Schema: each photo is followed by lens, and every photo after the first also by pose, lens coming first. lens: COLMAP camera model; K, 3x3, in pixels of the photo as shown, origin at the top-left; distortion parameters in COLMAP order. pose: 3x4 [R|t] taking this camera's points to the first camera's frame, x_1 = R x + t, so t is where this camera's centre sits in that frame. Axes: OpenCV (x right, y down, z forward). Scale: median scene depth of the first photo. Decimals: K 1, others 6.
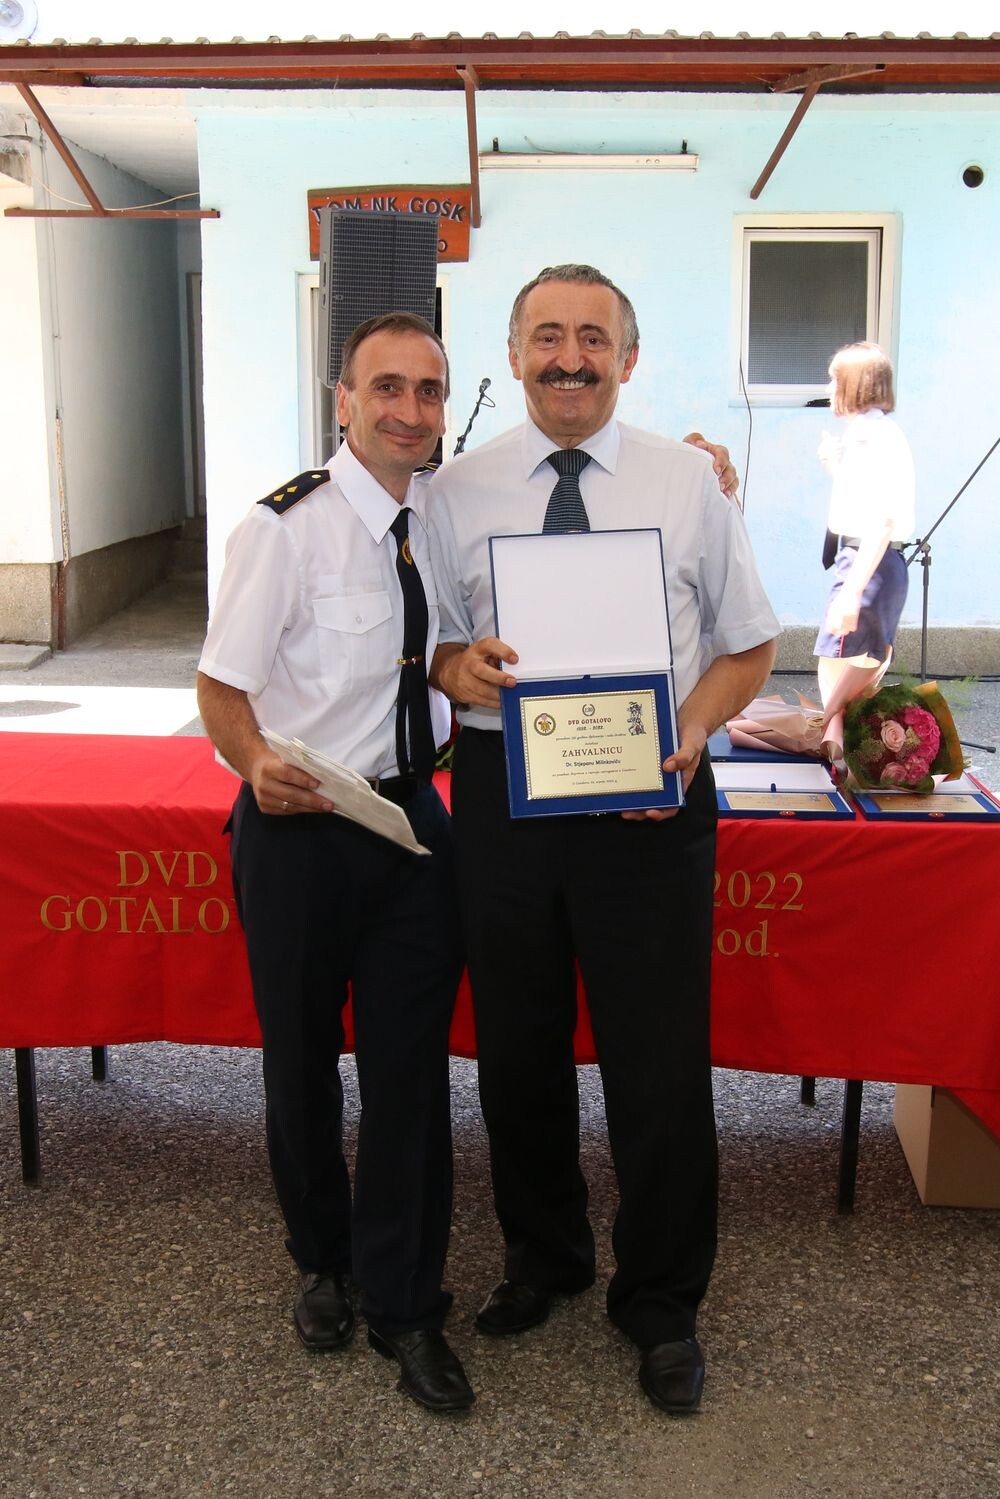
lens RADIAL K [[1686.9, 0, 498.1], [0, 1686.9, 765.7], [0, 0, 1]] dist [-0.018222, 0.053208]
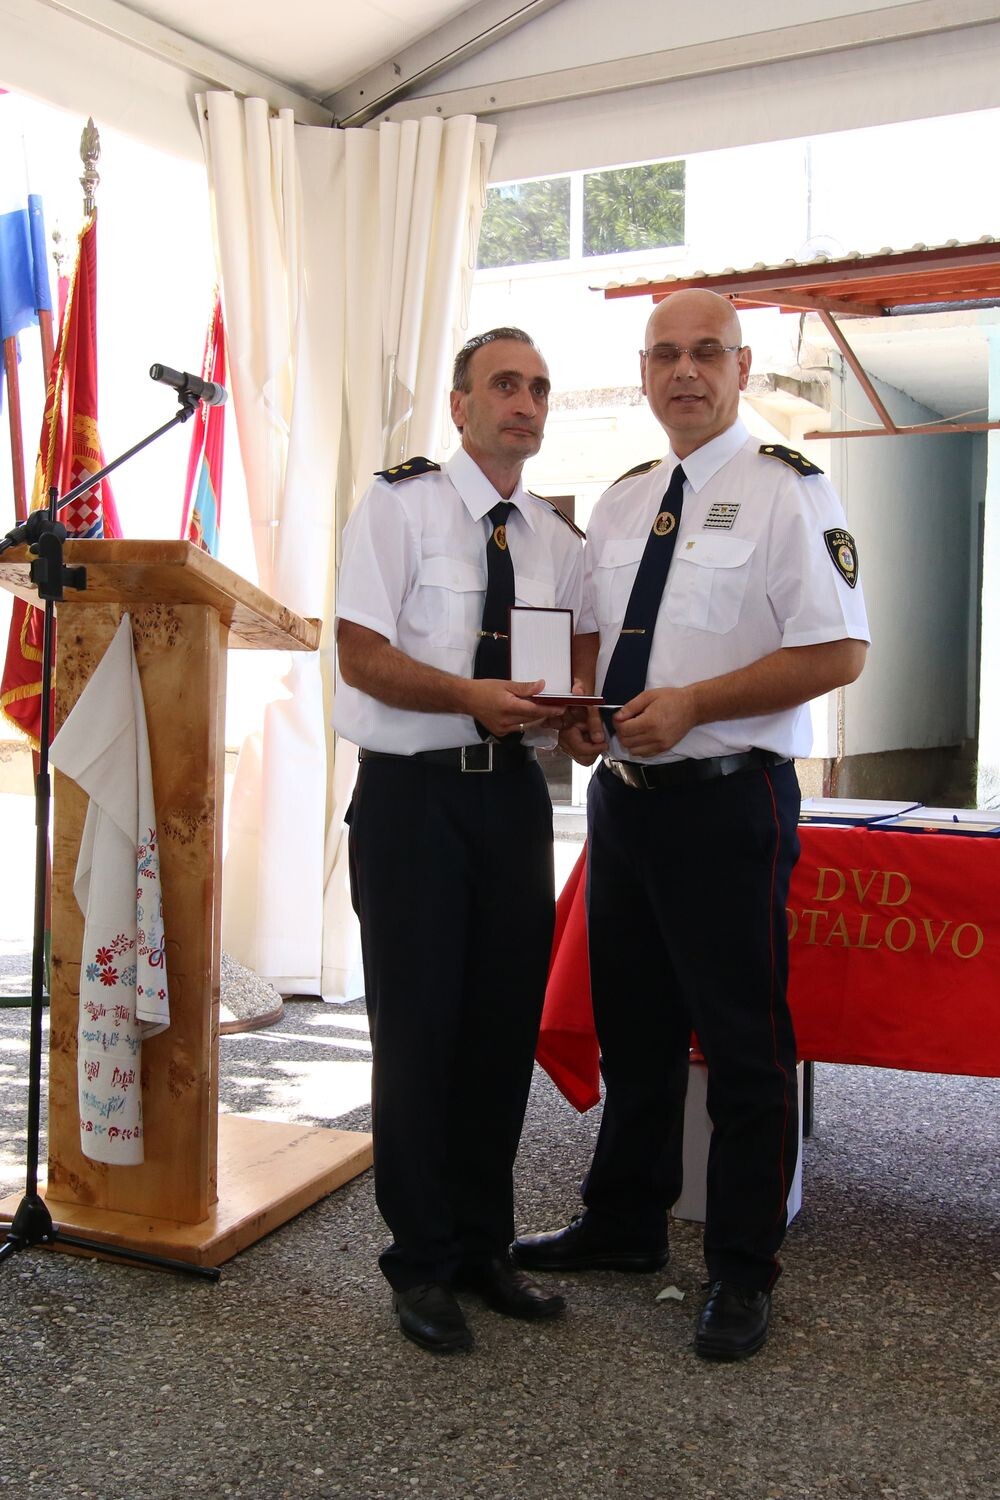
lens RADIAL K [[1693.4, 0, 496.1], [0, 1693.4, 761.6], [0, 0, 1]] dist [0.003934, 0.010272]
pose [[0.894363, 0.022972, -0.446752, 0.063935], [-0.095779, 0.985355, -0.141074, 0.146174], [0.436968, 0.168961, 0.883465, -0.050259]]
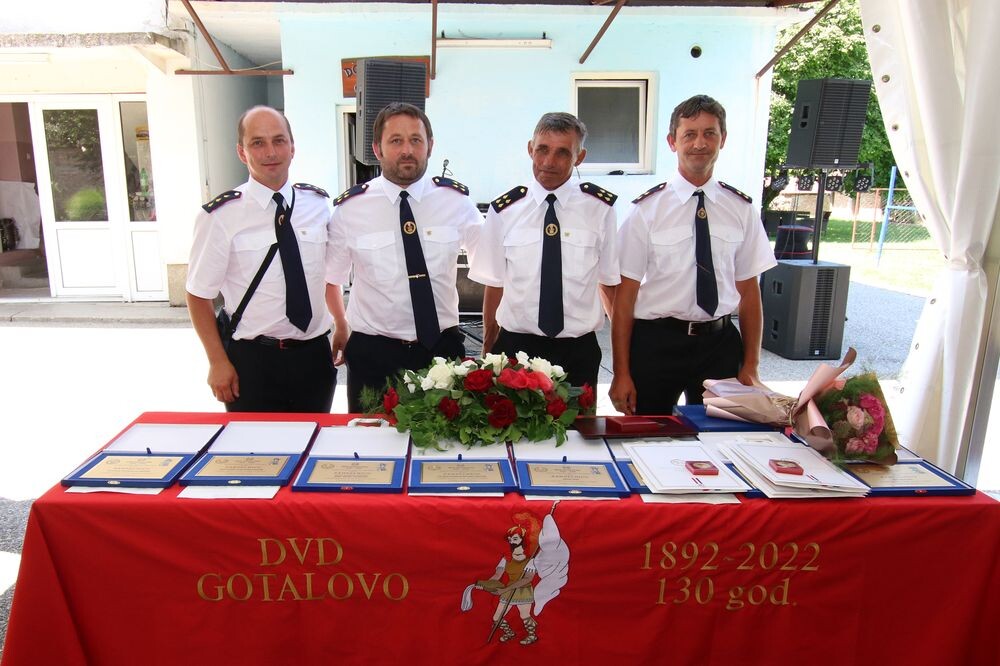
lens RADIAL K [[764.5, 0, 452.8], [0, 764.5, 362.4], [0, 0, 1]] dist [-0.019205, 0.004583]
pose [[0.998657, -0.020262, 0.047693, -0.105472], [0.019037, 0.999481, 0.026005, -0.082625], [-0.048195, -0.025062, 0.998523, 0.430162]]
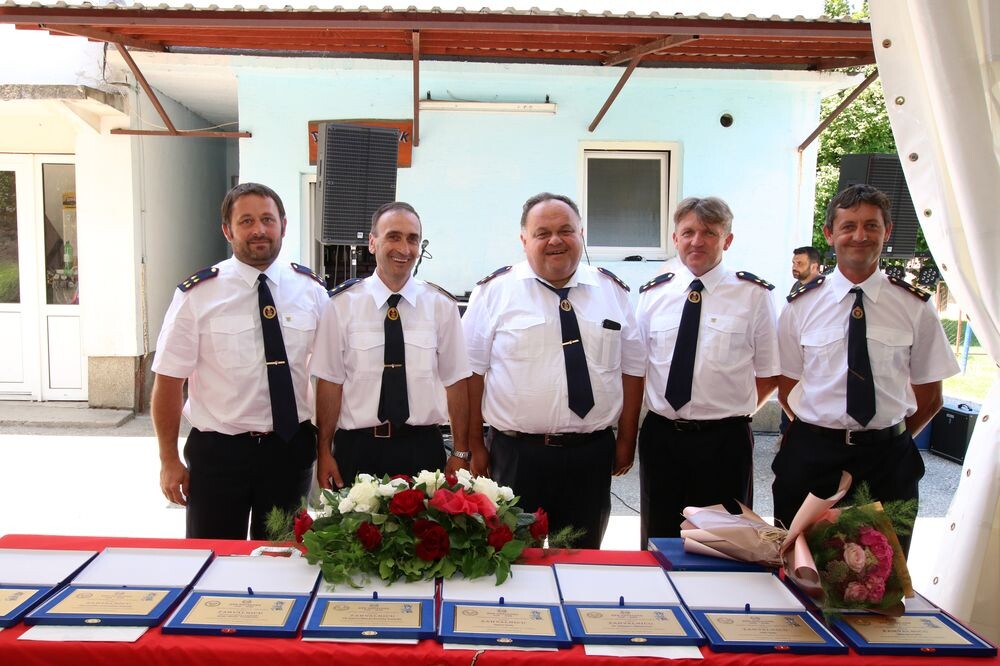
lens RADIAL K [[942.4, 0, 456.7], [0, 942.4, 366.9], [0, 0, 1]] dist [0.004774, 0.030312]
pose [[0.998710, 0.004846, 0.050539, -0.052198], [0.000097, 0.995250, -0.097348, -0.080795], [-0.050770, 0.097227, 0.993966, 0.401700]]
